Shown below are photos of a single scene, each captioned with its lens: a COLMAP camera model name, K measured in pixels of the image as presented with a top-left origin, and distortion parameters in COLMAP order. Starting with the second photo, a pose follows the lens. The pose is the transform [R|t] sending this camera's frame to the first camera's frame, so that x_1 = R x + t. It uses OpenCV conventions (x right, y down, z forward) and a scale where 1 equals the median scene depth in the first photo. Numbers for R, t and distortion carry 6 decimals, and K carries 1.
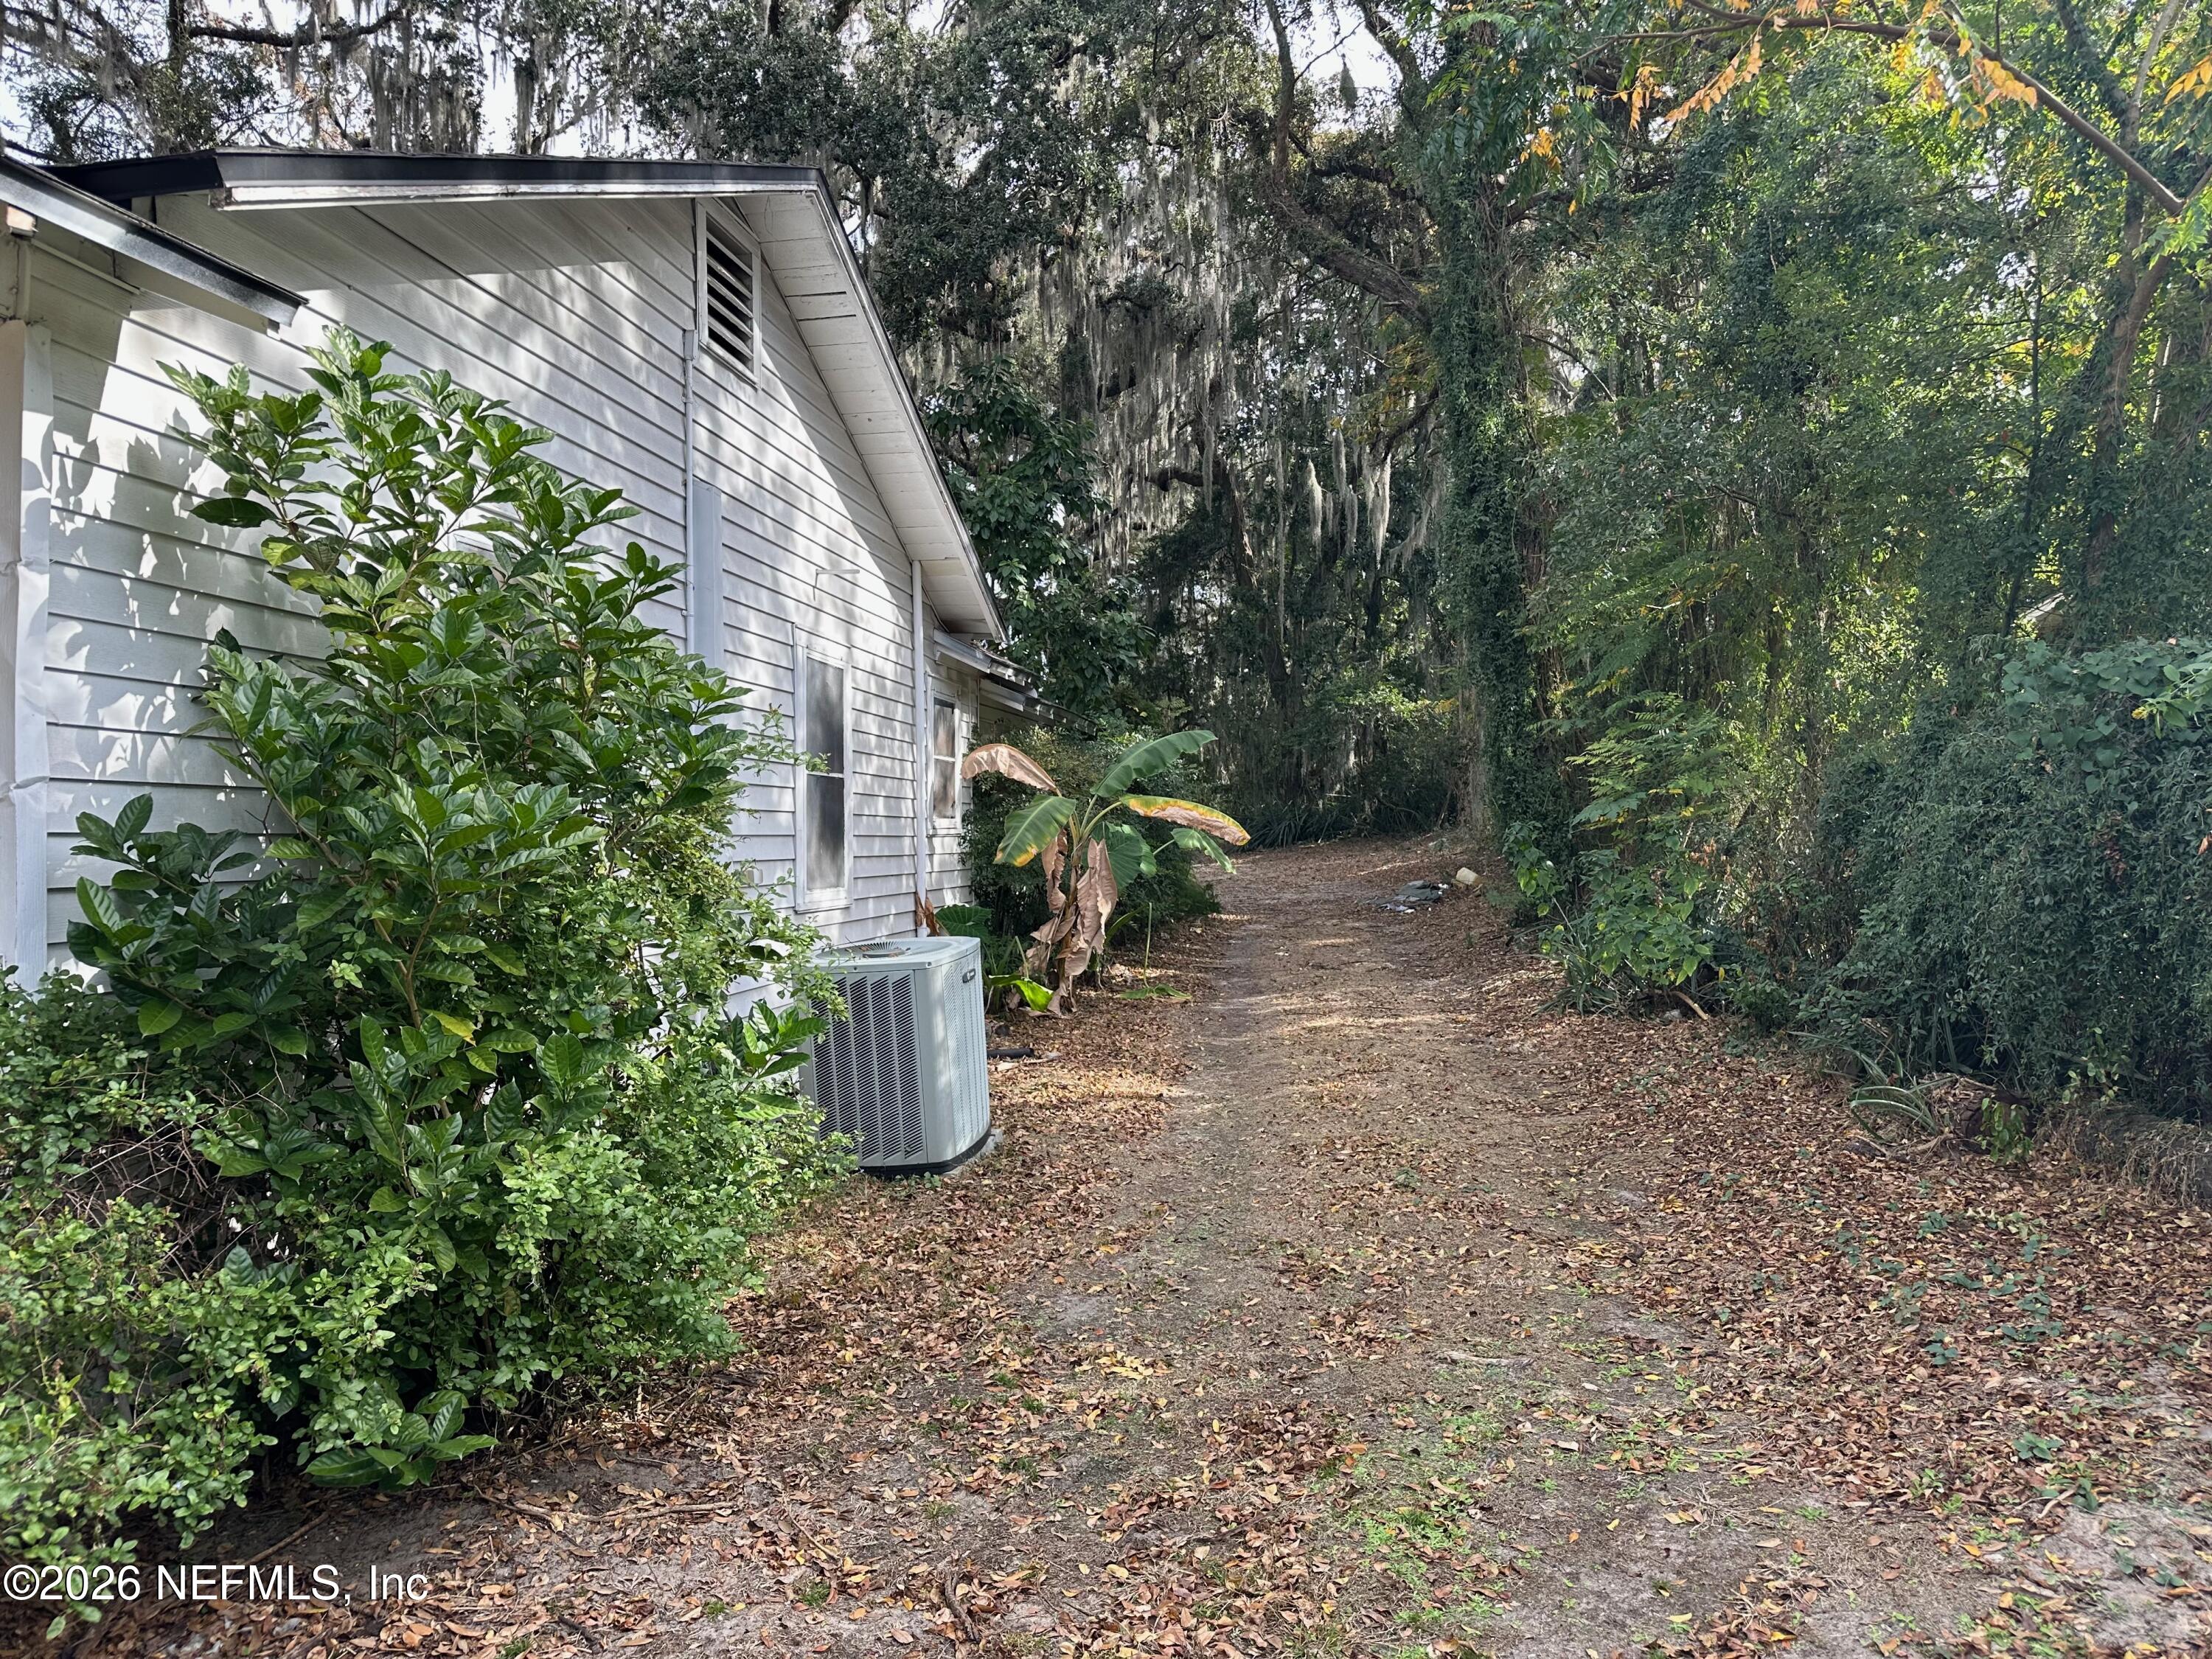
lens RADIAL K [[1578.1, 0, 1106.0], [0, 1578.1, 829.5], [0, 0, 1]] dist [0.039300, -0.043594]
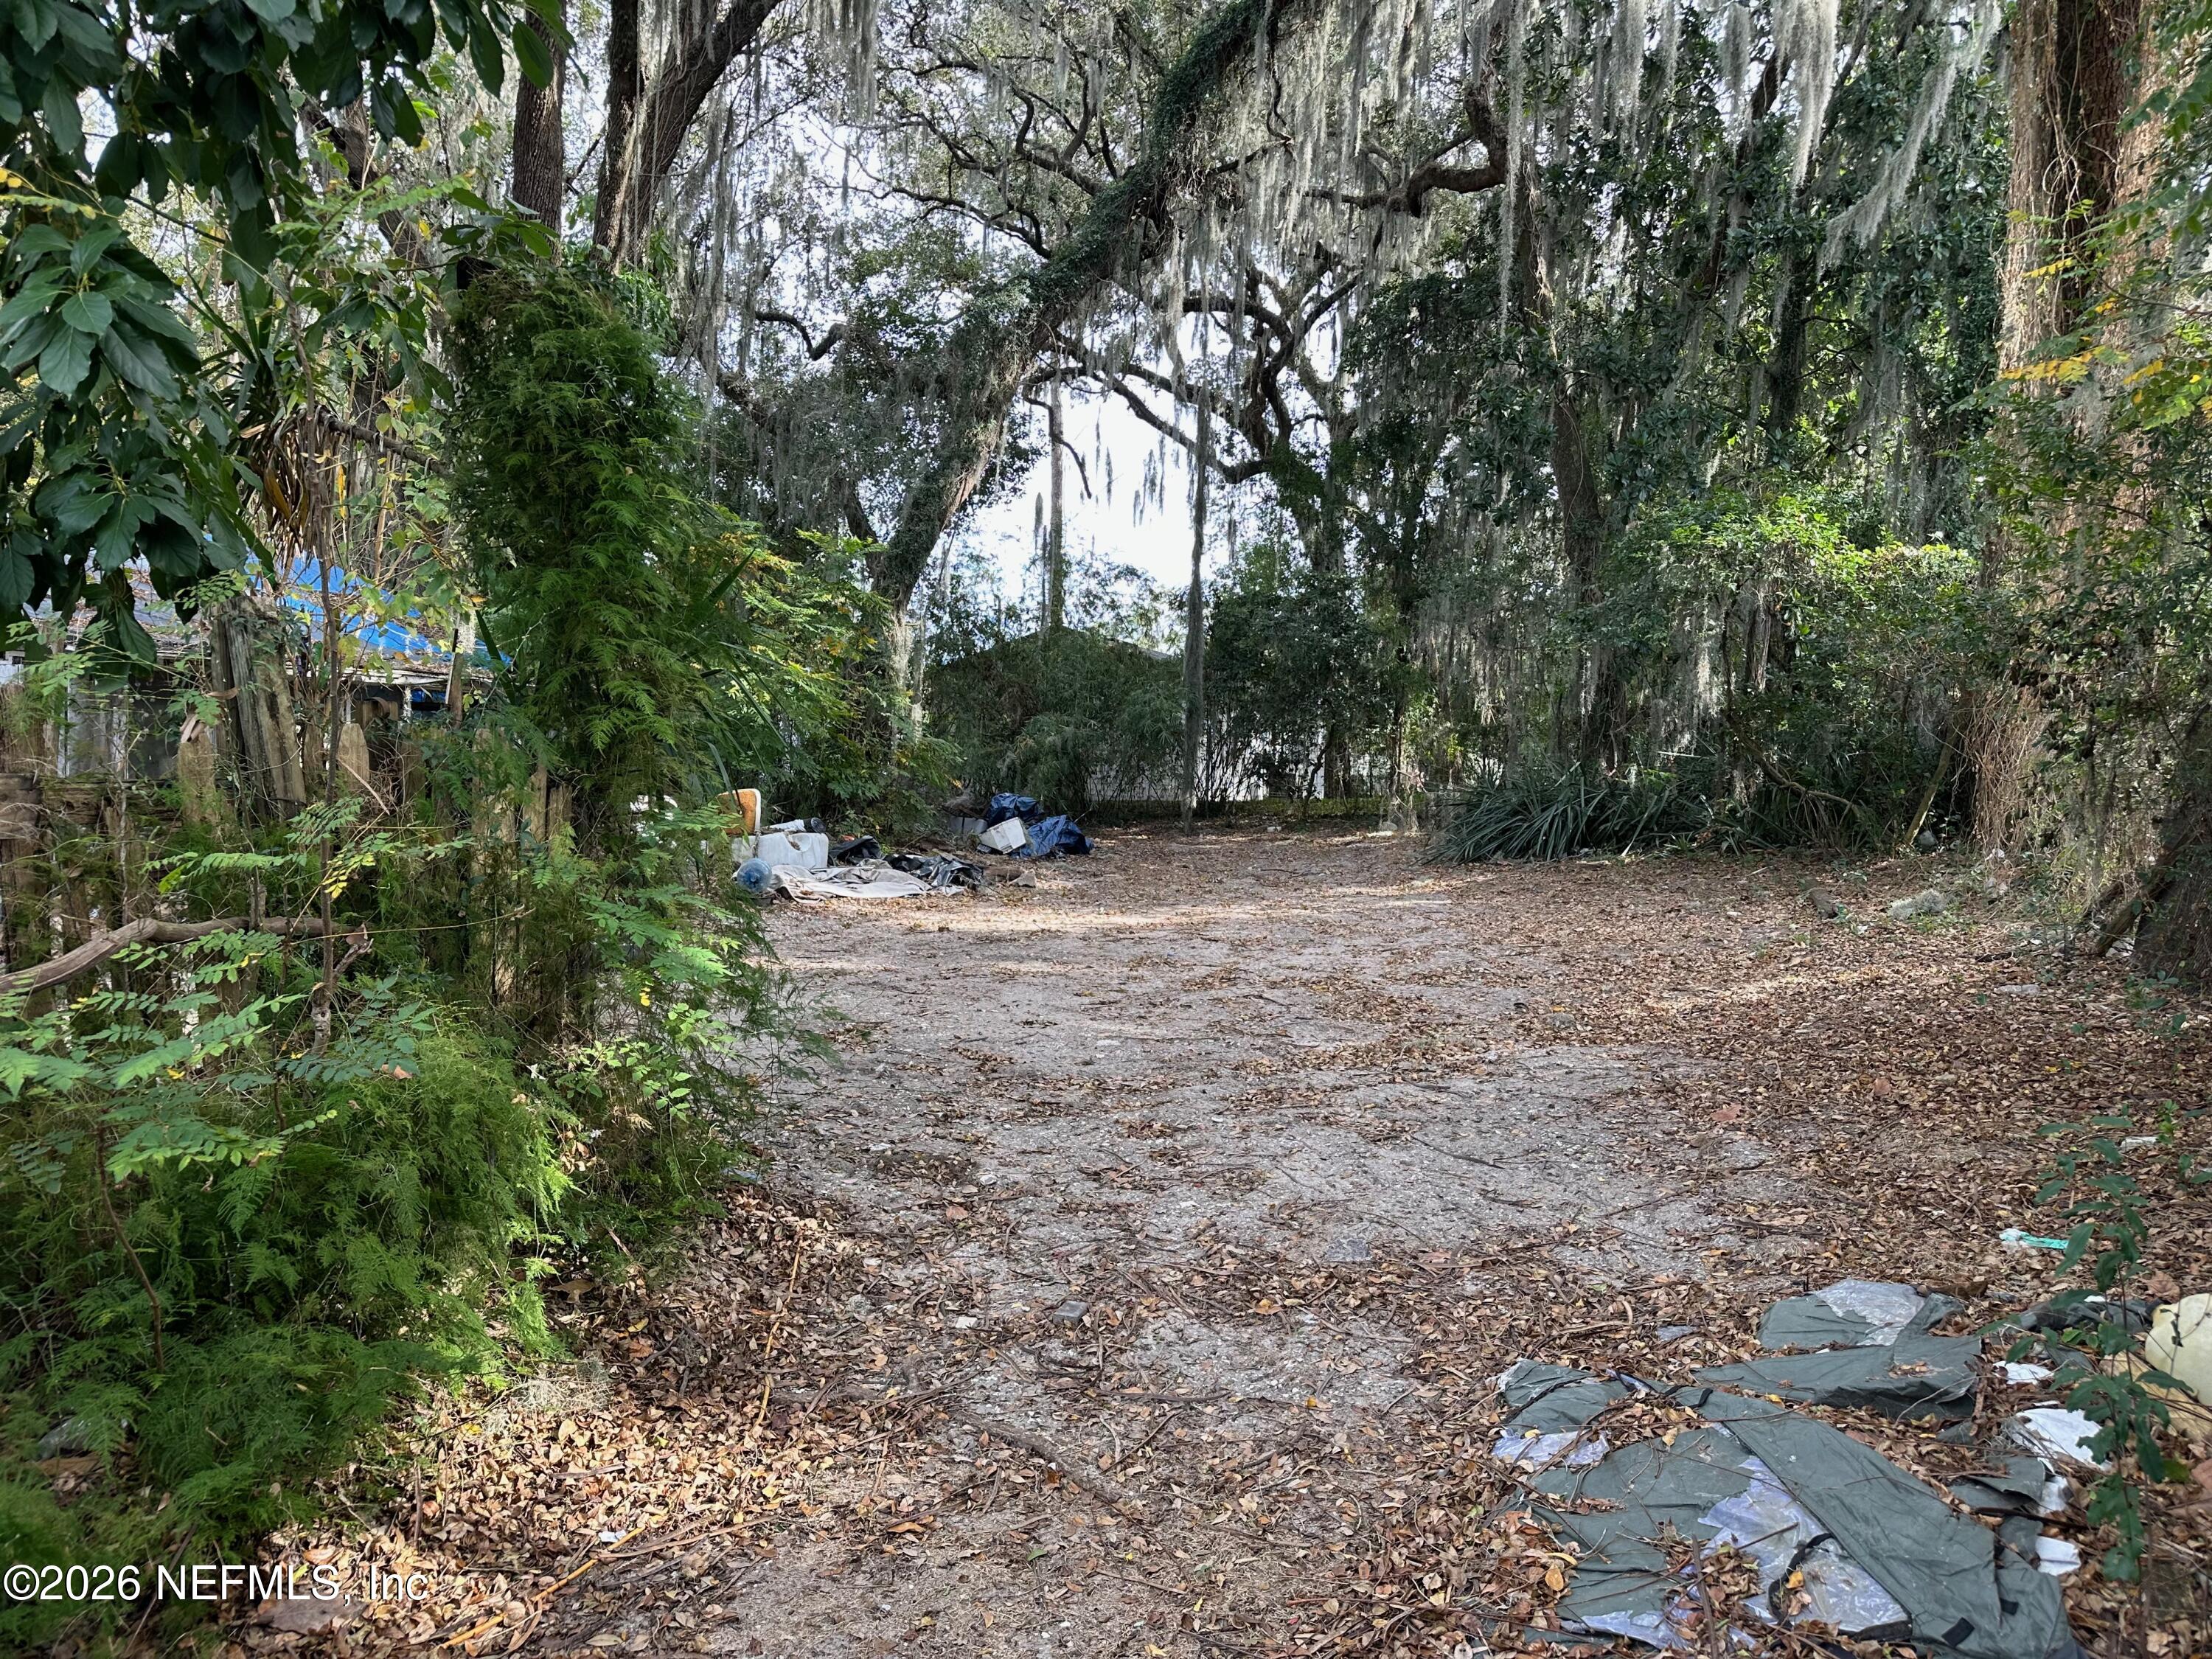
lens RADIAL K [[1544.0, 0, 1108.8], [0, 1544.0, 833.4], [0, 0, 1]] dist [0.074721, -0.086593]
pose [[0.971627, 0.063700, -0.227781, 0.097096], [-0.054537, 0.997438, 0.046303, -0.011398], [0.230147, -0.032567, 0.972611, 0.540668]]
